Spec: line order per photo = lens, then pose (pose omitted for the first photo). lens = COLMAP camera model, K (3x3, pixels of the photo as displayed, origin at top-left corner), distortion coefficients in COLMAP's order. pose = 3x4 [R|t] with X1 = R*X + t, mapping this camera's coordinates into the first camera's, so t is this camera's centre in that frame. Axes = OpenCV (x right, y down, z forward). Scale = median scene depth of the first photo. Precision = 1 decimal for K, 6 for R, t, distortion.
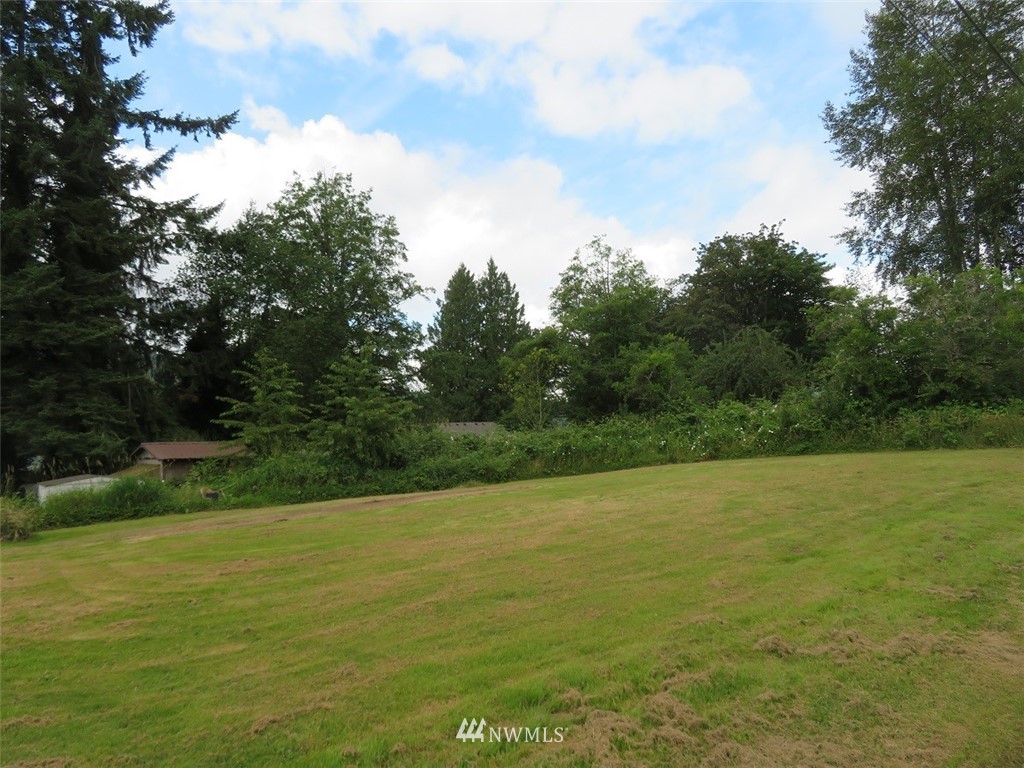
lens RADIAL K [[733.6, 0, 509.8], [0, 733.6, 384.3], [0, 0, 1]] dist [0.008286, 0.000098]
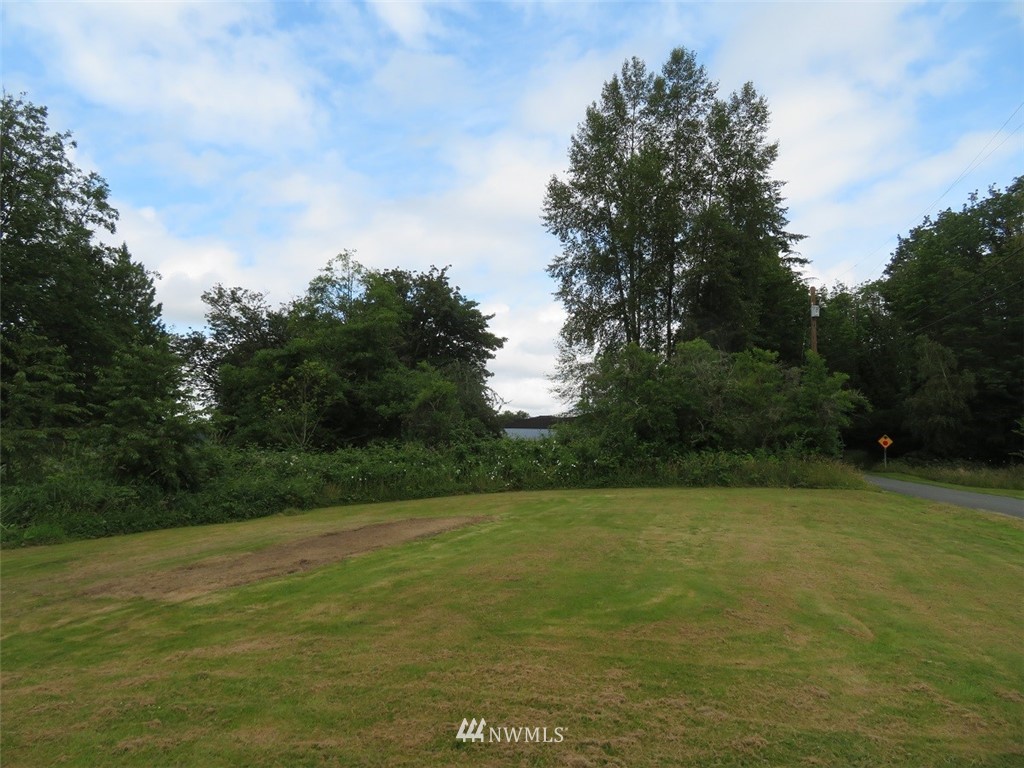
lens RADIAL K [[733.6, 0, 510.9], [0, 733.6, 384.8], [0, 0, 1]] dist [0.008286, 0.000098]
pose [[0.840880, 0.100581, 0.531794, -0.284703], [-0.082184, 0.994915, -0.058222, 0.014725], [-0.534946, 0.005253, 0.844870, 0.118496]]
